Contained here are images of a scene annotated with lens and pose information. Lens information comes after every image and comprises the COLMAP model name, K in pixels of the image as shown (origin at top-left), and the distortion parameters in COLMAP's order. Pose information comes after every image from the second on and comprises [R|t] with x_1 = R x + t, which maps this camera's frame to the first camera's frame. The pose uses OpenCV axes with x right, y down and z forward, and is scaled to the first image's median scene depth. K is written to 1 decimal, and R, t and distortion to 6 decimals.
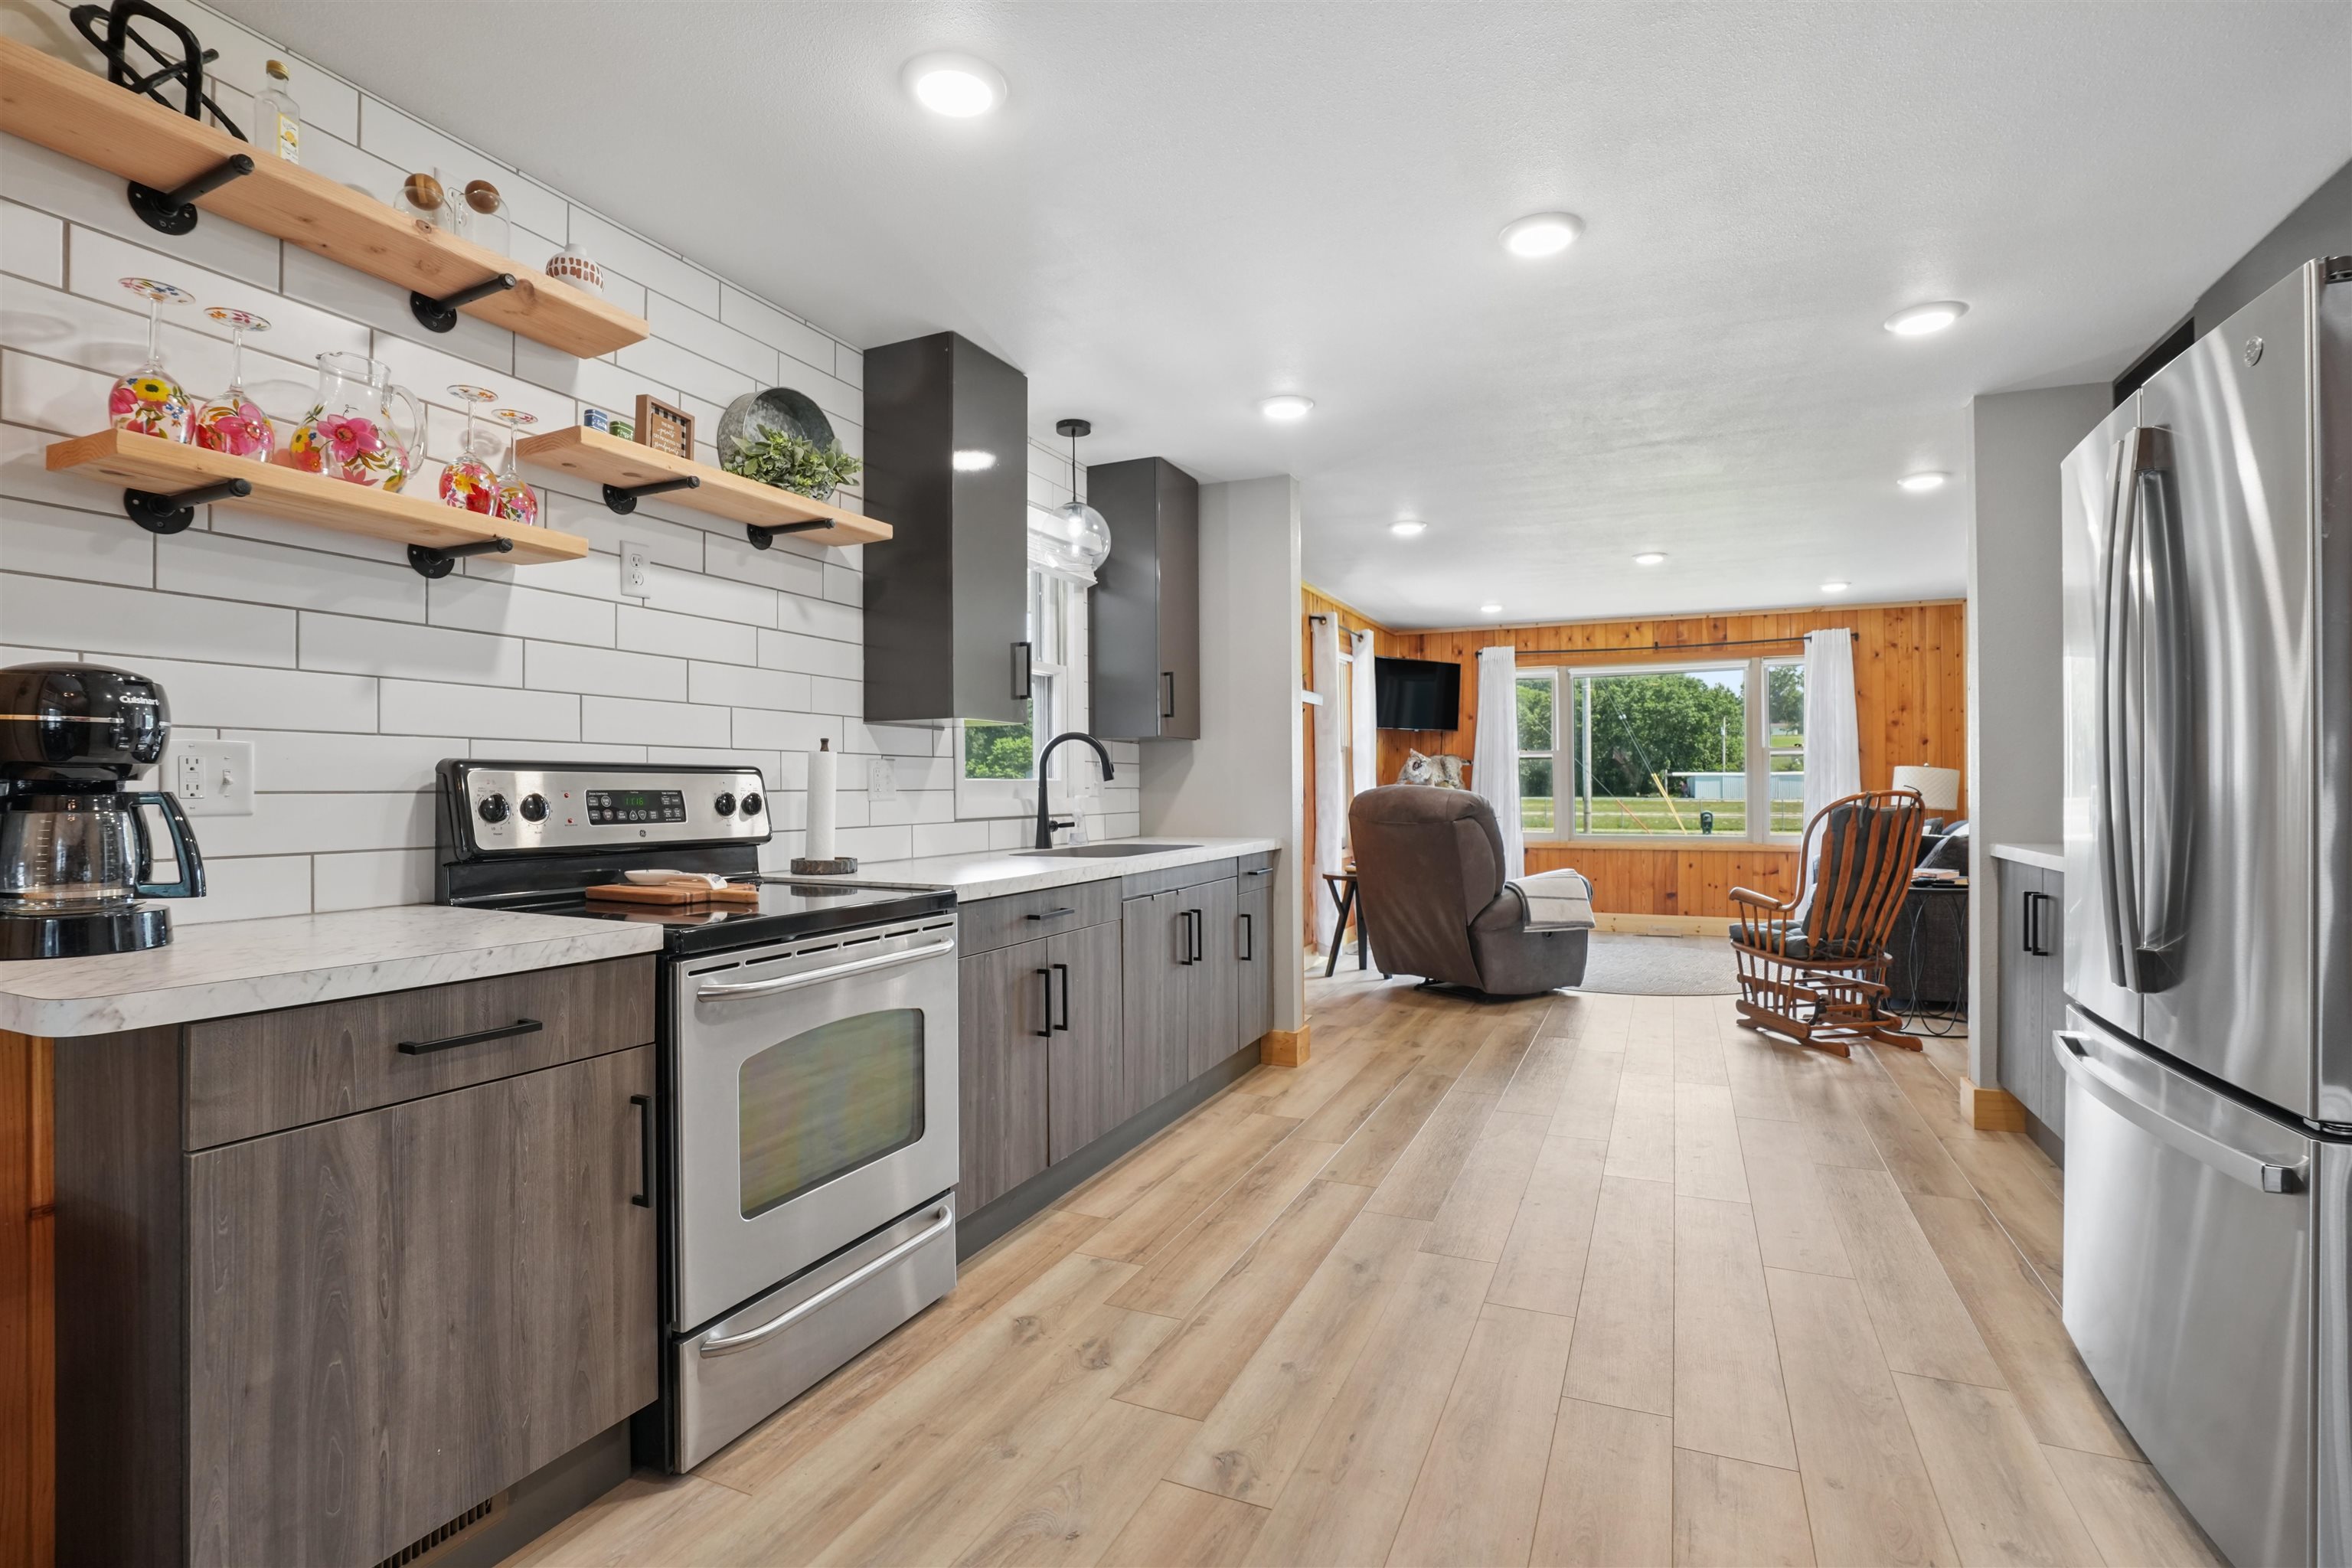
lens RADIAL K [[1101.9, 0, 1175.9], [0, 1101.9, 797.6], [0, 0, 1]] dist [-0.064973, 0.027662]
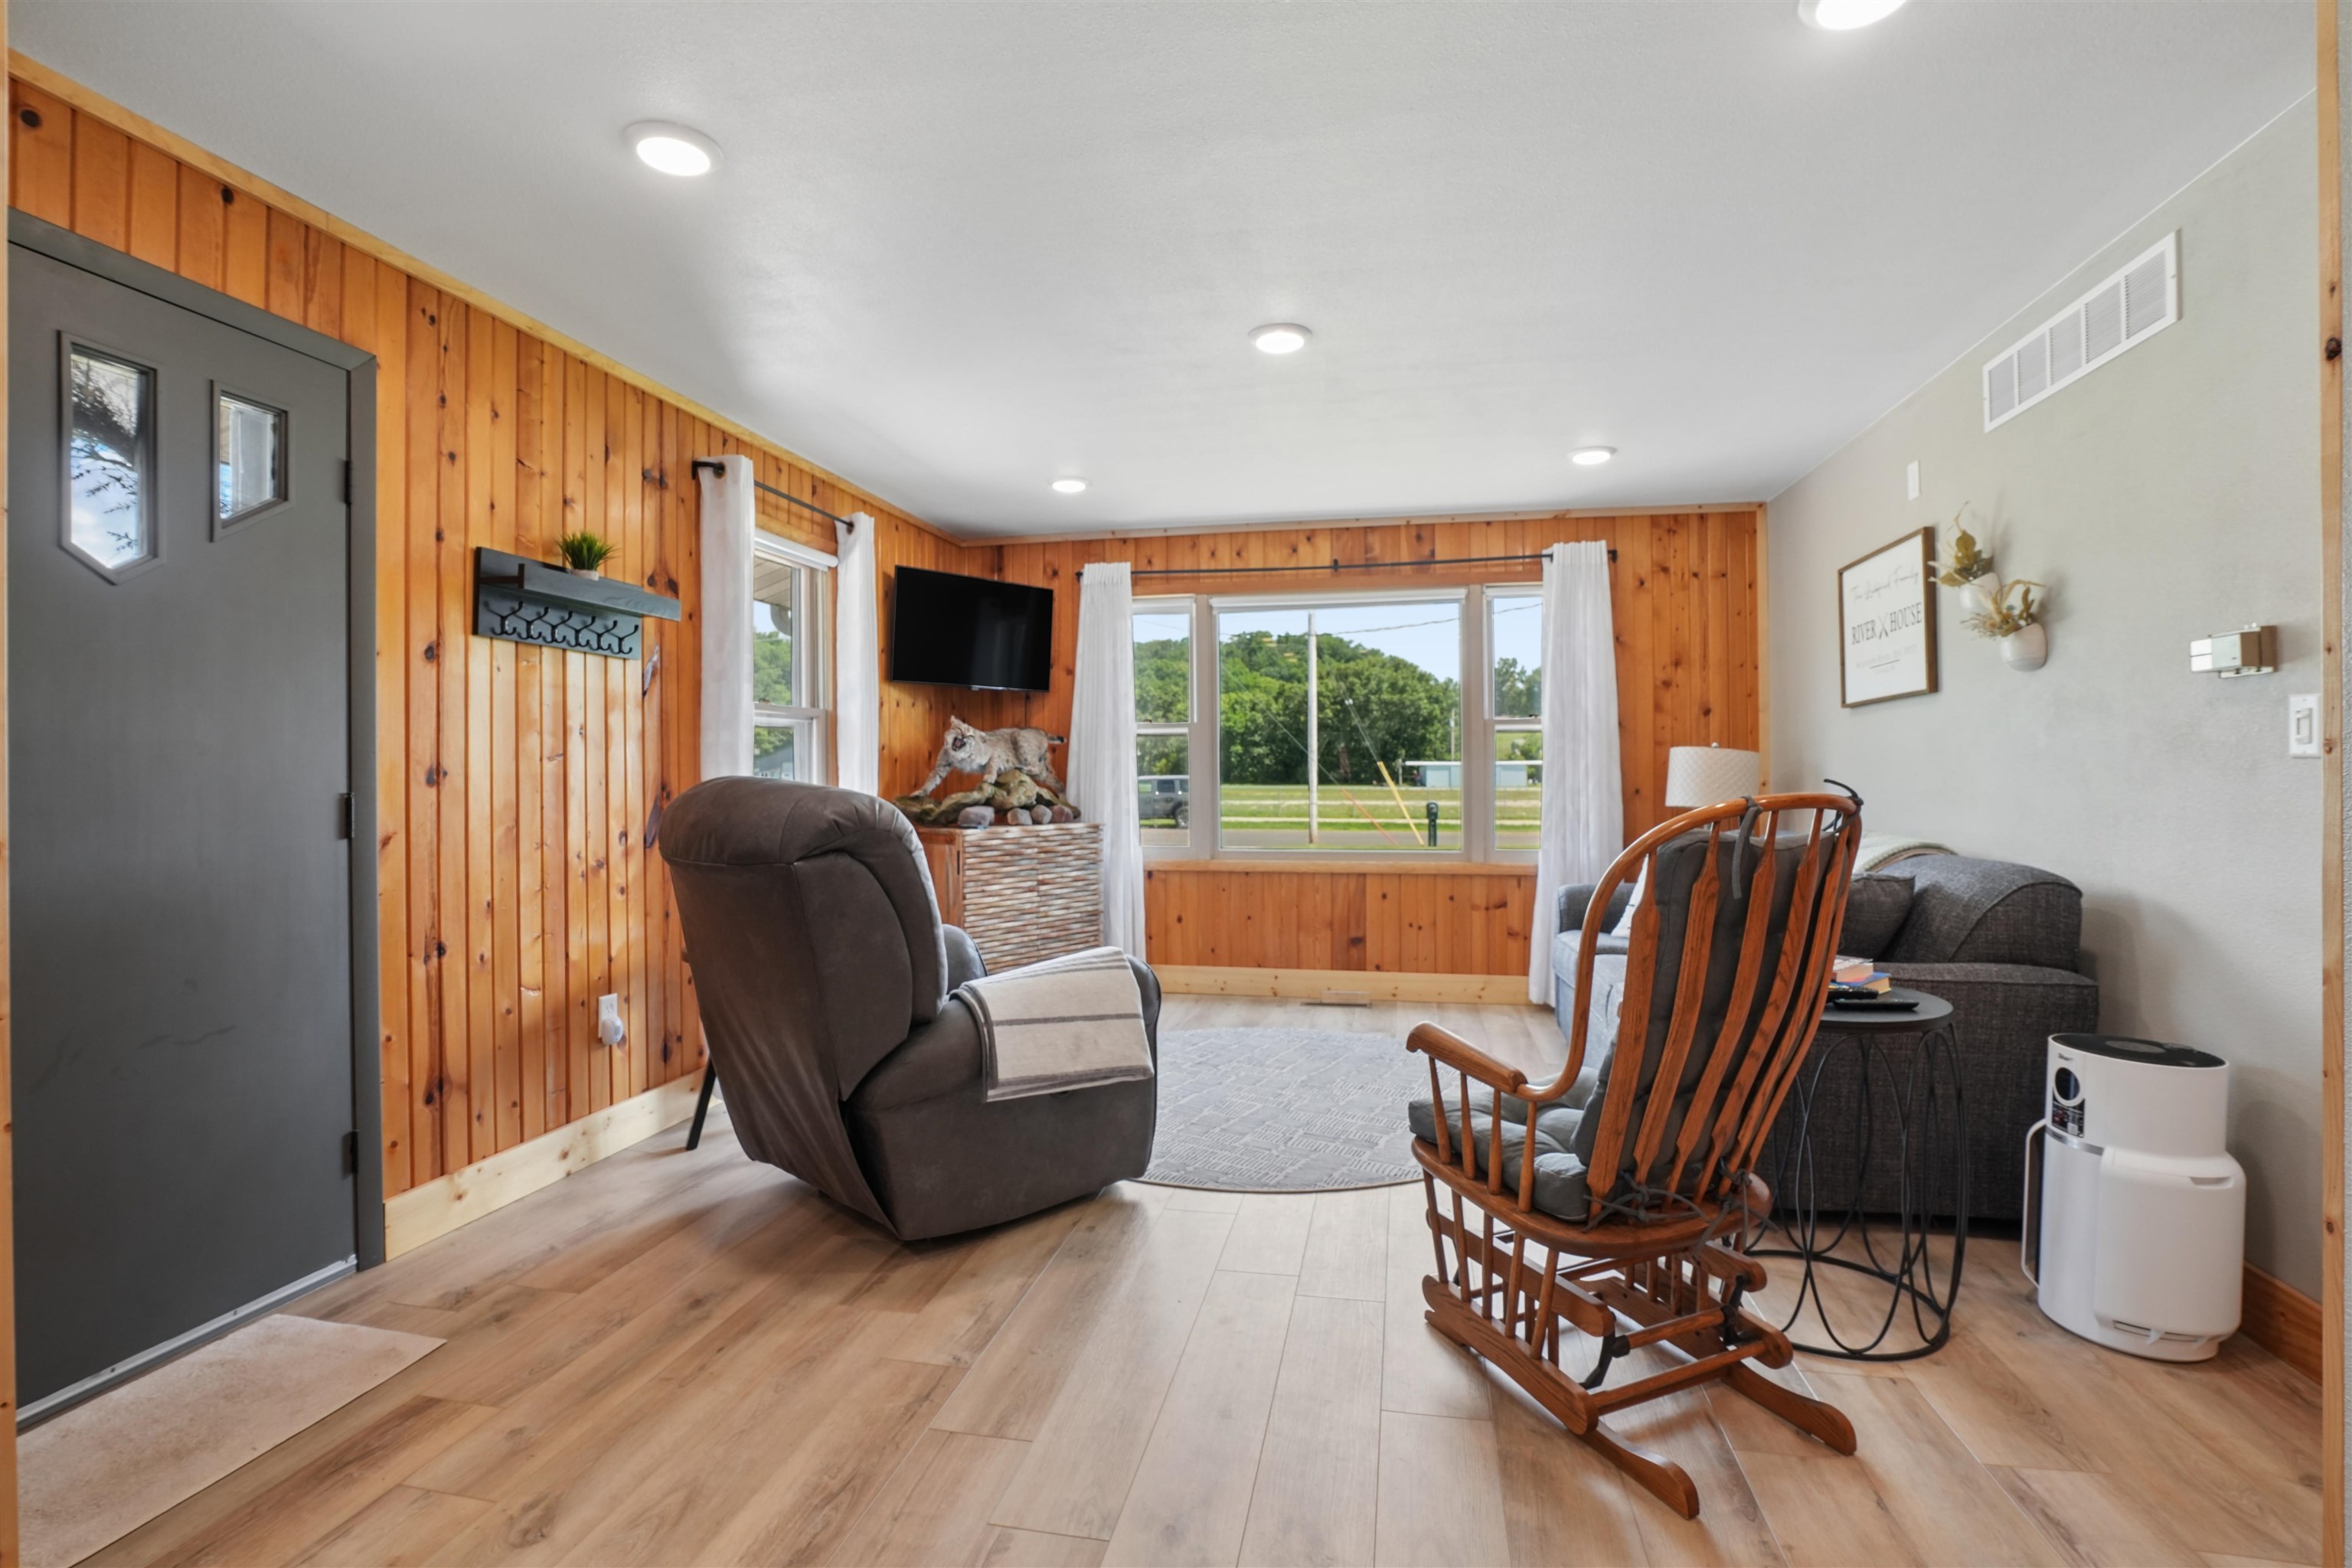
lens RADIAL K [[1101.9, 0, 1175.9], [0, 1101.9, 797.6], [0, 0, 1]] dist [-0.064973, 0.027662]
pose [[0.976025, -0.004415, 0.217616, 0.209983], [0.002287, 0.999947, 0.010033, -0.004963], [-0.217649, -0.009295, 0.975983, 0.384706]]
